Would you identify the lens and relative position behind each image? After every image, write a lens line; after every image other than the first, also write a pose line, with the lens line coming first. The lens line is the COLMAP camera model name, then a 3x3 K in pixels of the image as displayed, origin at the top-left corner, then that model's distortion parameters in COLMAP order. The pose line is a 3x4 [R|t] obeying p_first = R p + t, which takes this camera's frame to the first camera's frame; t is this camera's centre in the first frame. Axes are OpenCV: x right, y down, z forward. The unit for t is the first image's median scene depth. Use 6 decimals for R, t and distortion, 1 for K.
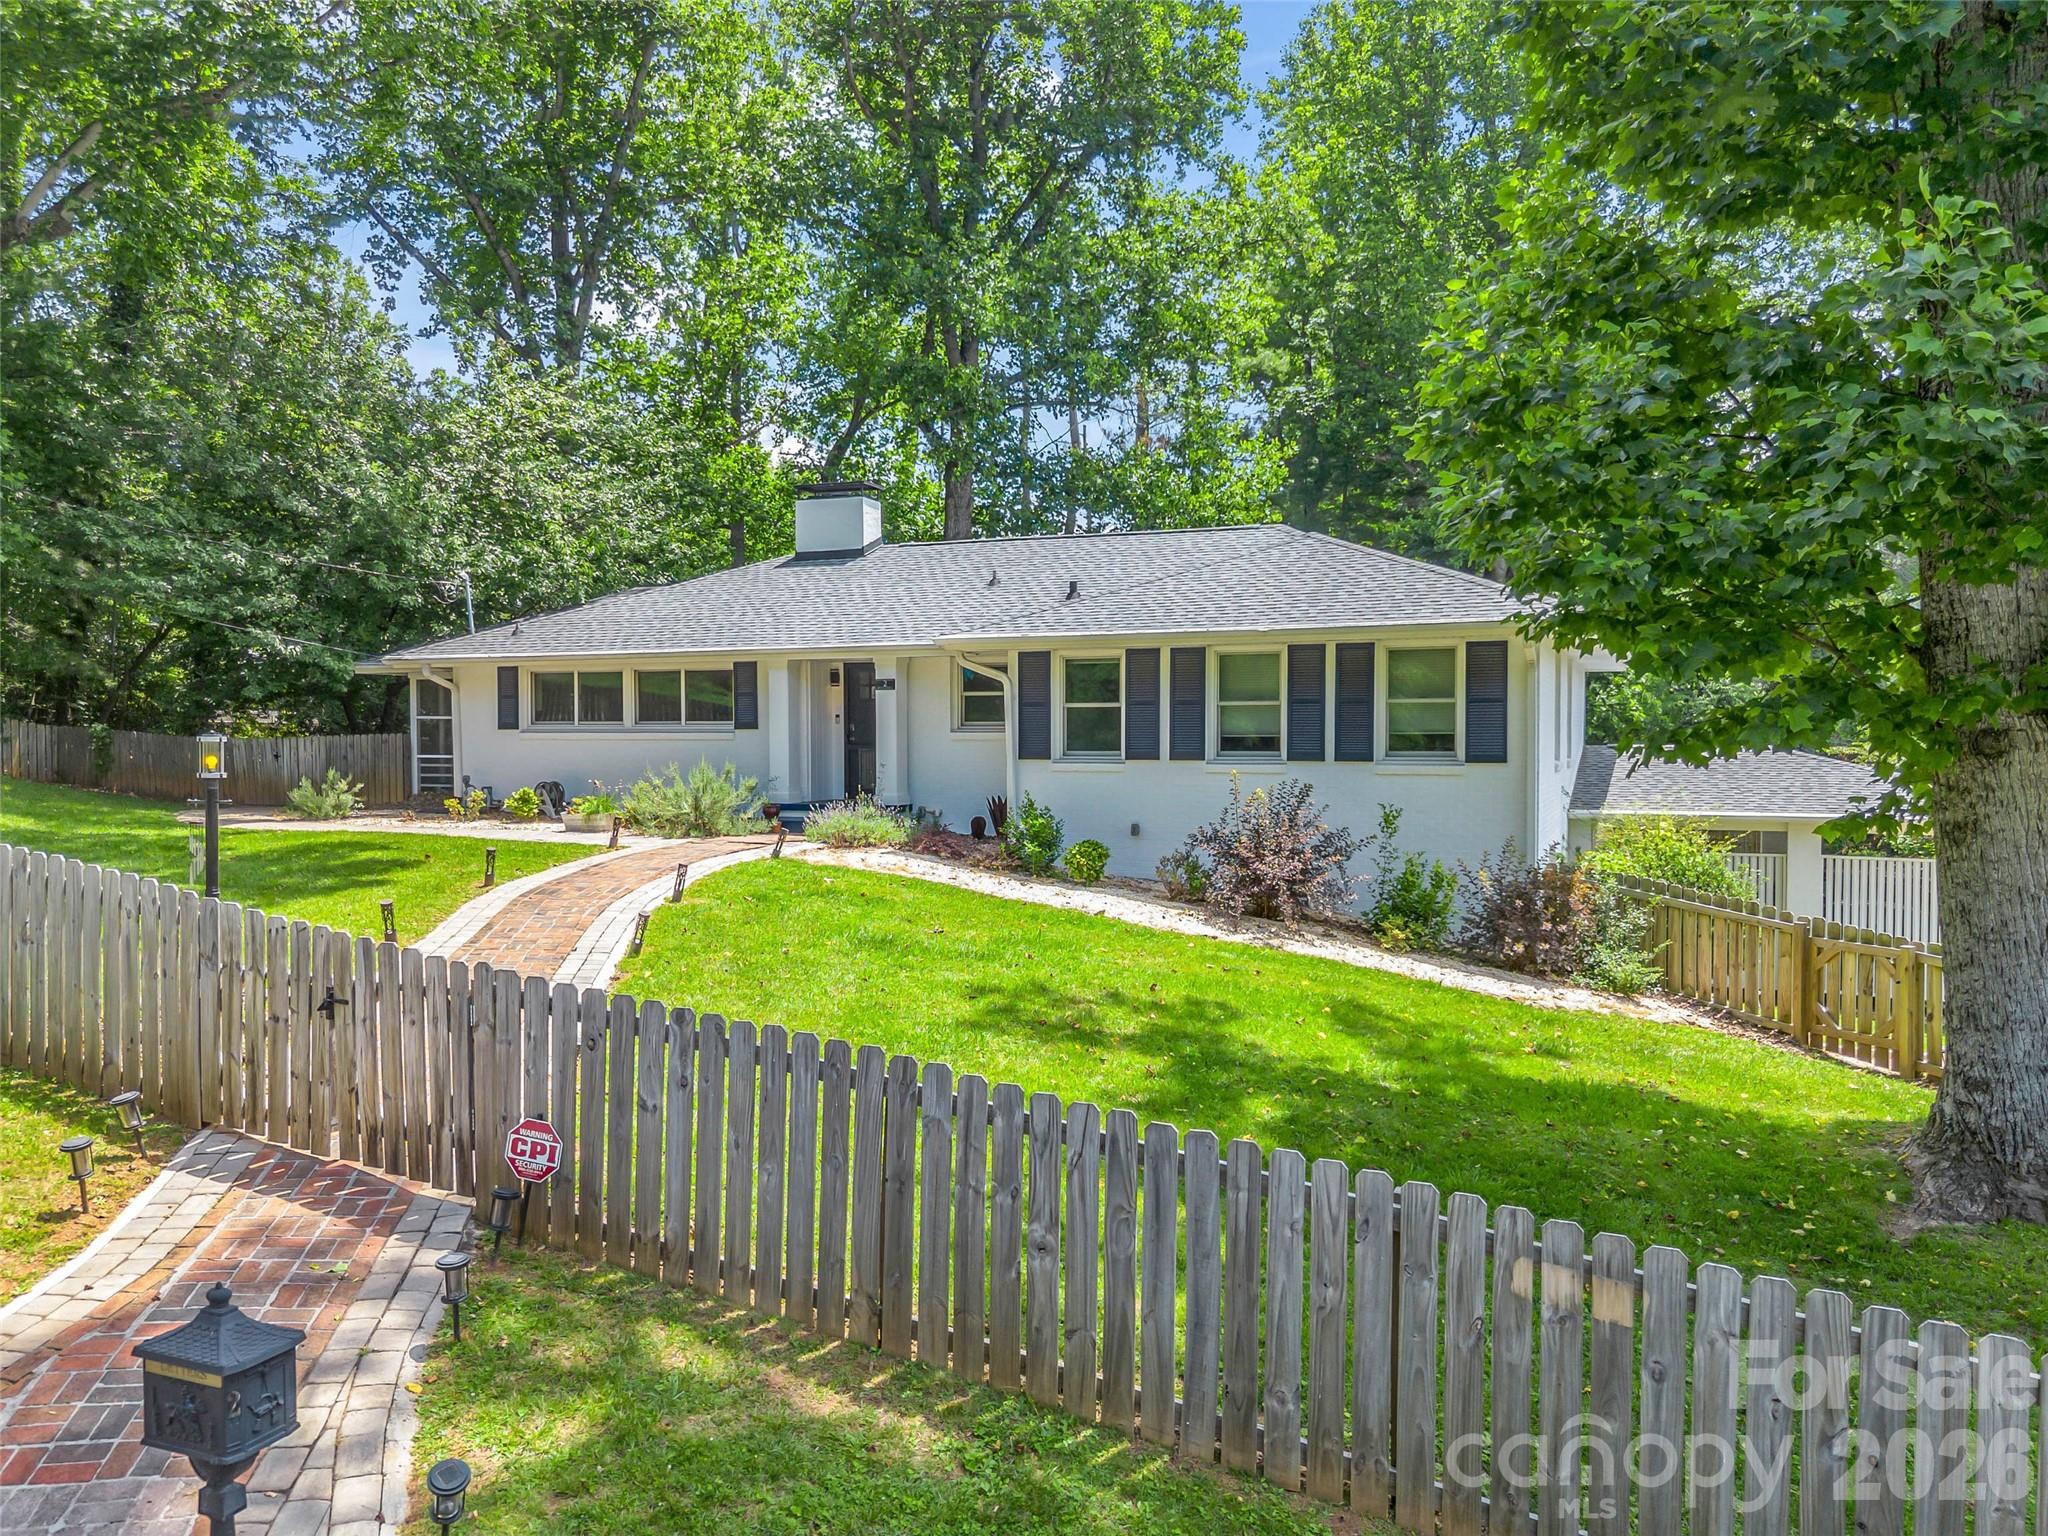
lens RADIAL K [[1554.5, 0, 1049.2], [0, 1554.5, 770.9], [0, 0, 1]] dist [0.070920, -0.122385]
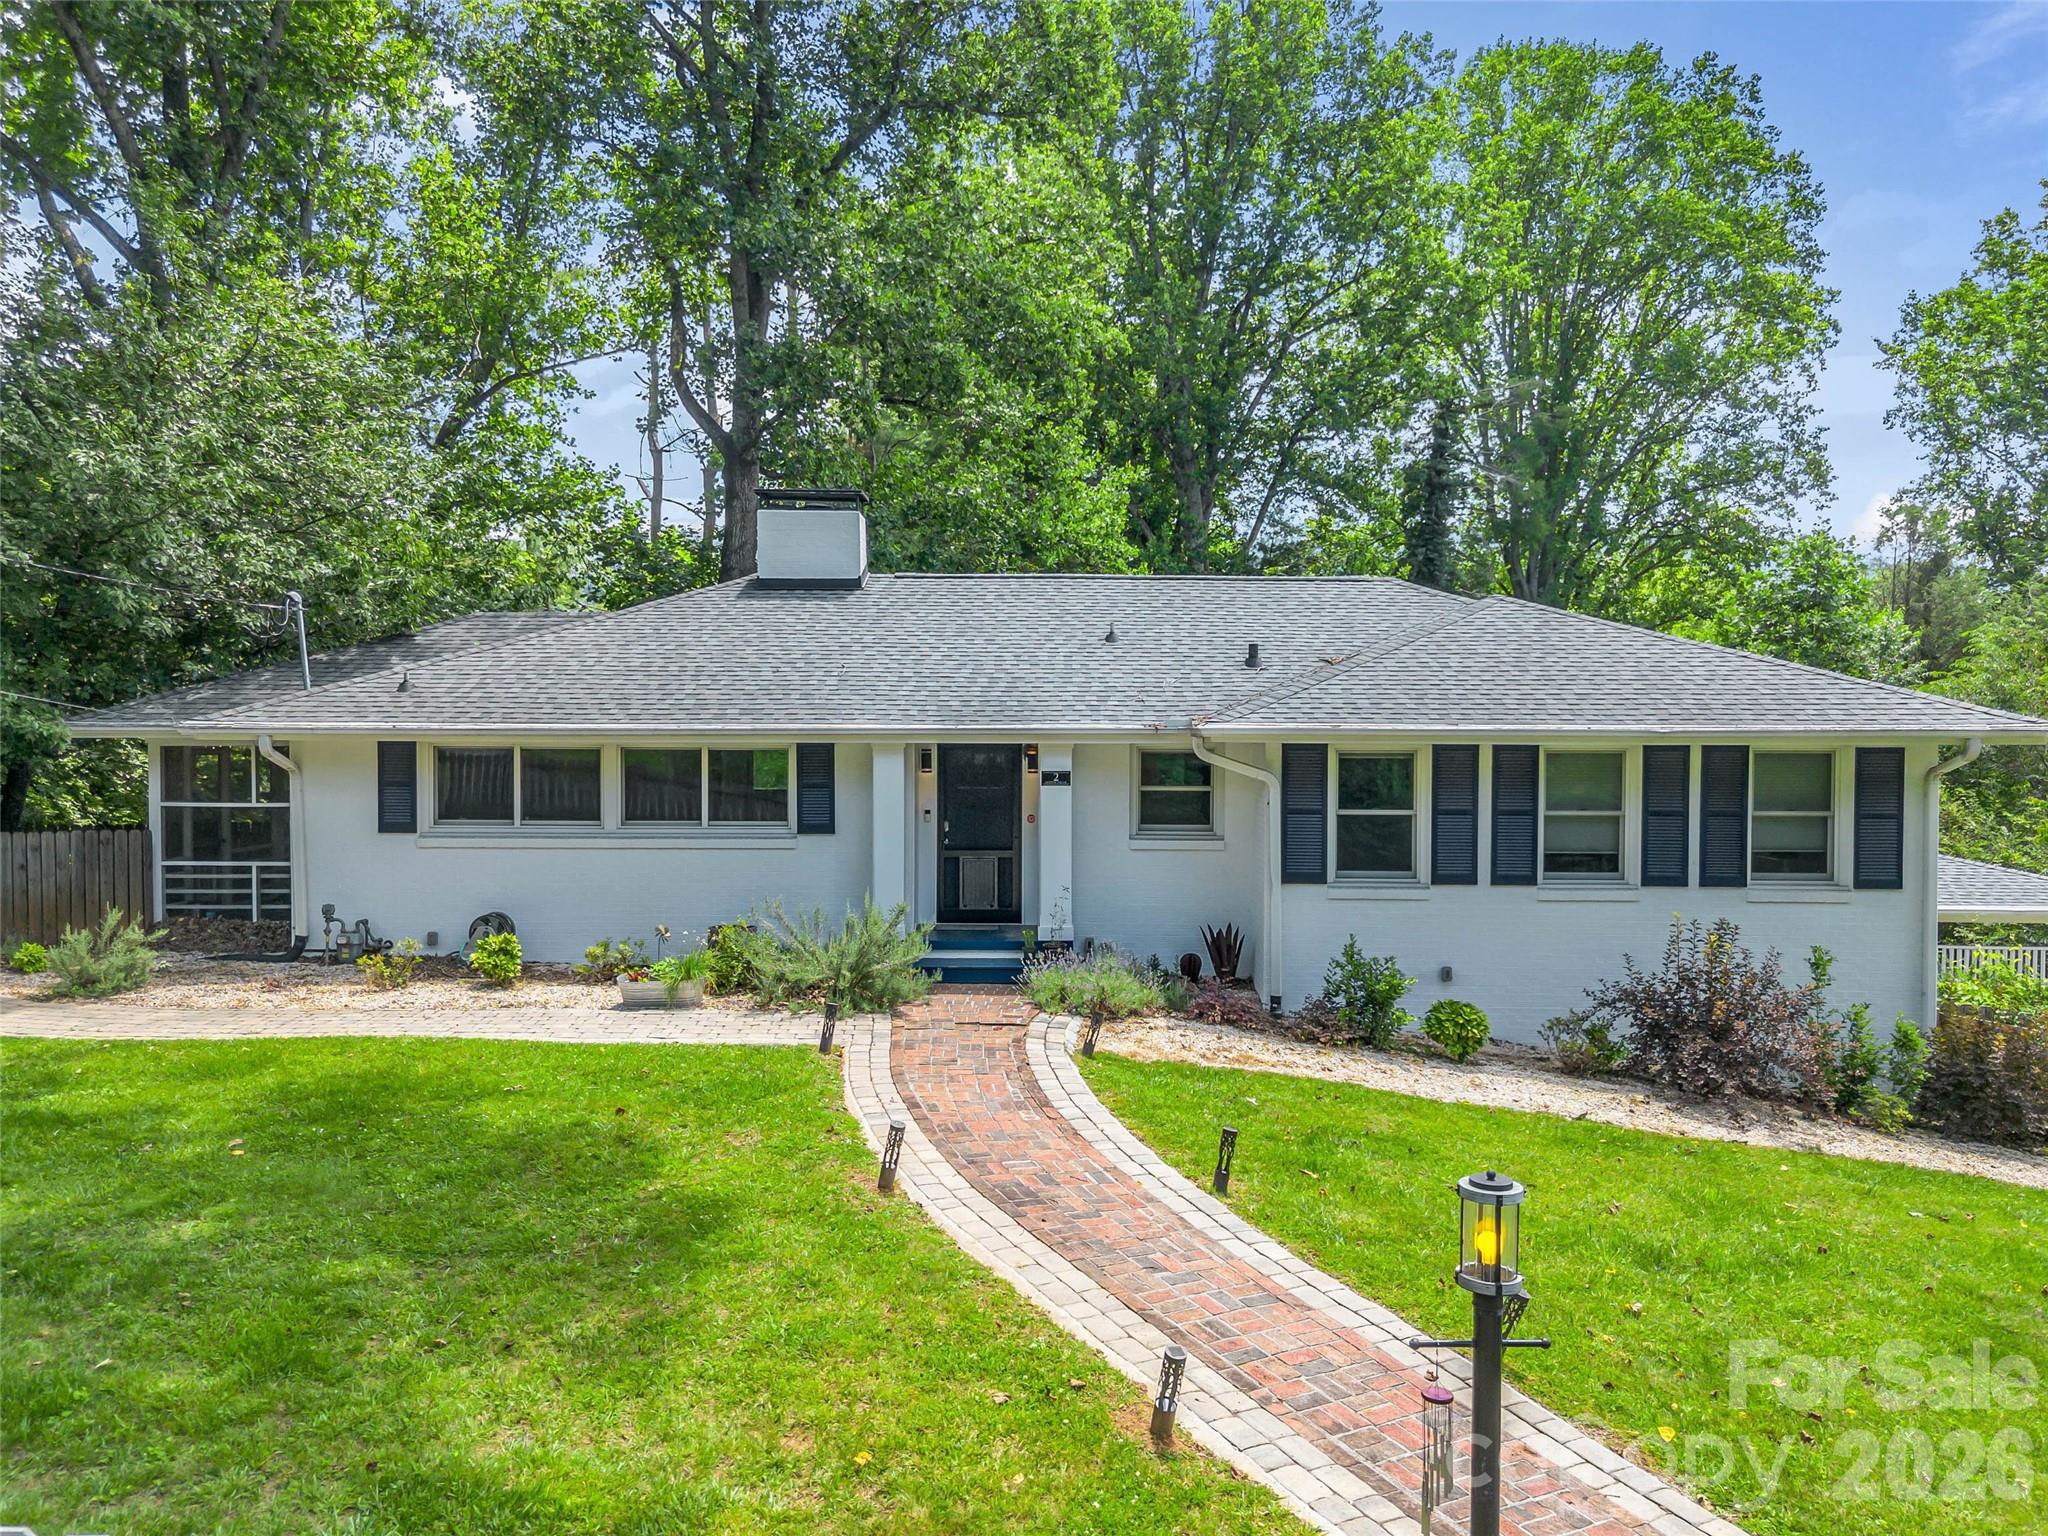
lens RADIAL K [[1554.5, 0, 1049.2], [0, 1554.5, 770.9], [0, 0, 1]] dist [0.070920, -0.122385]
pose [[0.917542, -0.001053, 0.397637, -0.377260], [0.000280, 0.999998, 0.002002, -0.056479], [-0.397638, -0.001725, 0.917541, 0.299915]]
